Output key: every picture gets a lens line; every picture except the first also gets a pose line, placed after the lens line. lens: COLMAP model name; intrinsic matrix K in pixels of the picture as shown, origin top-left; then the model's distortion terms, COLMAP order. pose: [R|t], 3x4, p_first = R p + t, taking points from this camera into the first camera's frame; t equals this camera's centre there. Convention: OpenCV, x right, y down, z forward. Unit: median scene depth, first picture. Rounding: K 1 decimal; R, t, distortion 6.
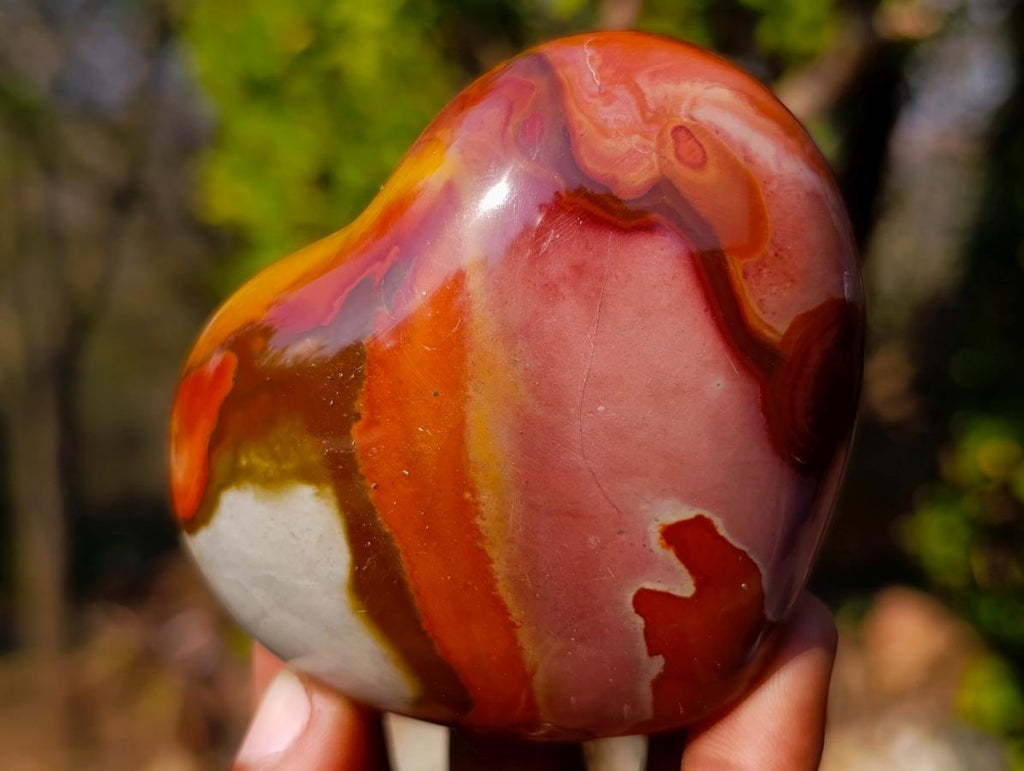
lens RADIAL K [[1509.4, 0, 512.0], [0, 1509.4, 385.5], [0, 0, 1]] dist [0.386239, -2.365108]
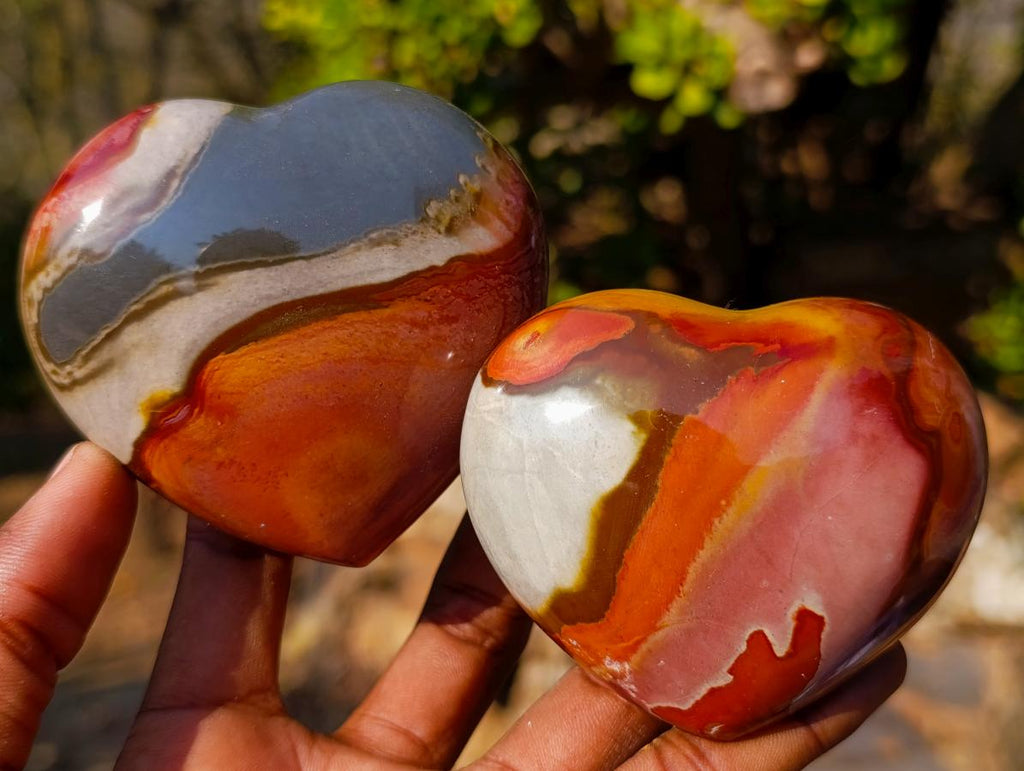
lens RADIAL K [[1509.4, 0, 512.0], [0, 1509.4, 385.5], [0, 0, 1]] dist [0.386239, -2.365108]
pose [[0.708810, 0.676138, 0.201063, -0.536144], [-0.623532, 0.733837, -0.269613, 0.504024], [-0.329843, 0.065735, 0.941744, -0.314867]]
